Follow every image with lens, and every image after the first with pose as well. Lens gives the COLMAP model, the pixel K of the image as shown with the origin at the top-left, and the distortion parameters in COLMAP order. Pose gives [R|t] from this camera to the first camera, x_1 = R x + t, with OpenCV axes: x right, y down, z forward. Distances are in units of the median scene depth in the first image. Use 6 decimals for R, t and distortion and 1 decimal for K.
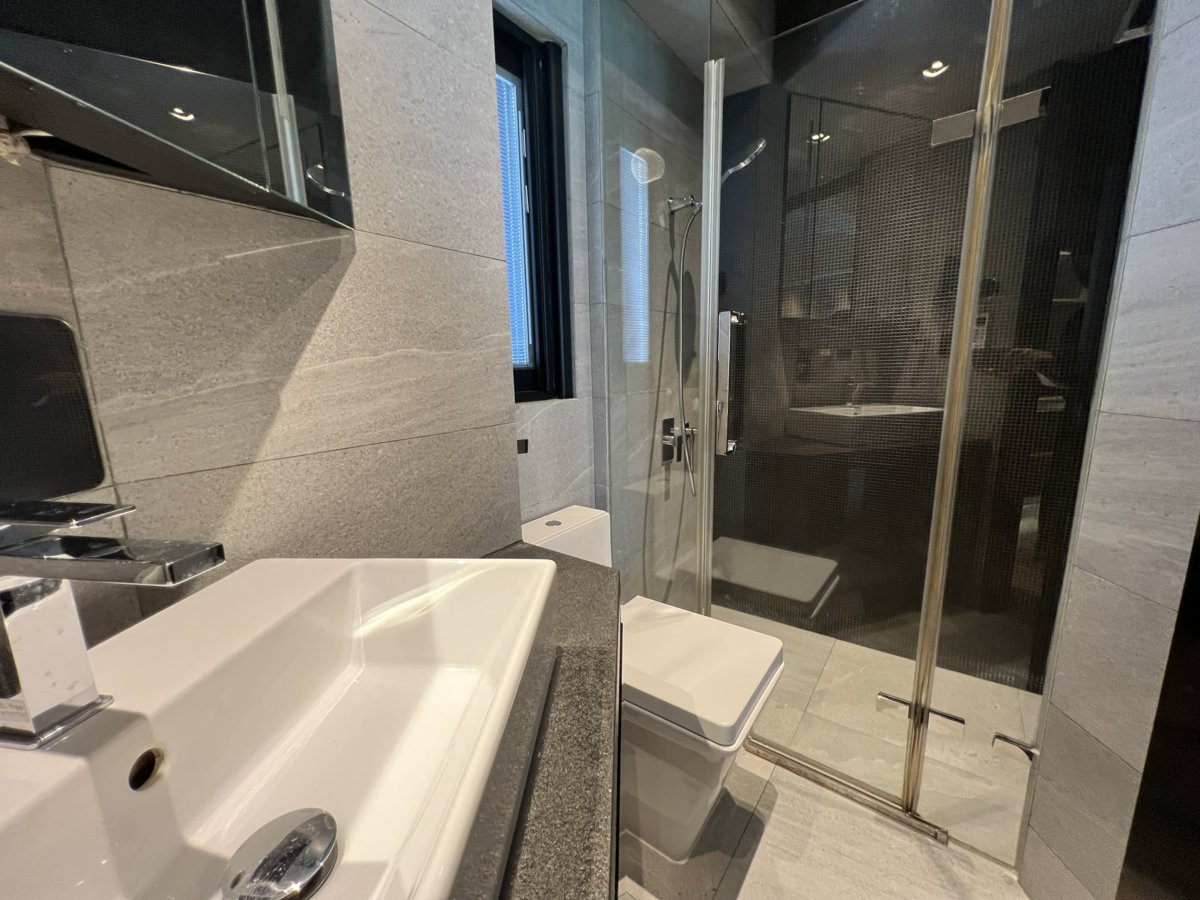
lens RADIAL K [[480.3, 0, 600.2], [0, 480.3, 452.2], [0, 0, 1]] dist [0.001034, 0.000009]
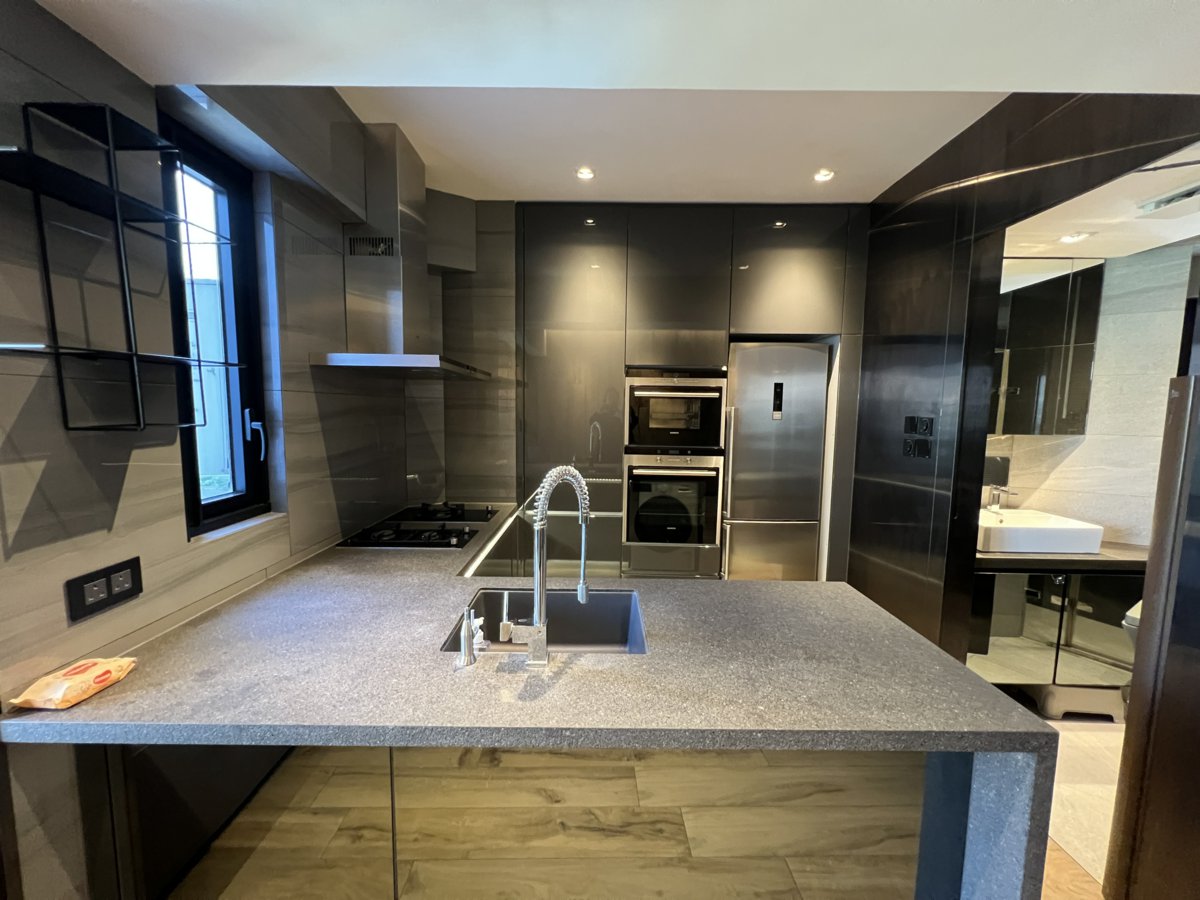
lens RADIAL K [[480.3, 0, 596.6], [0, 480.3, 454.3], [0, 0, 1]] dist [0.001034, 0.000009]
pose [[0.046045, 0.117023, -0.992061, 3.334816], [-0.200726, 0.973943, 0.105569, 0.060764], [0.978565, 0.194271, 0.068334, -3.235098]]
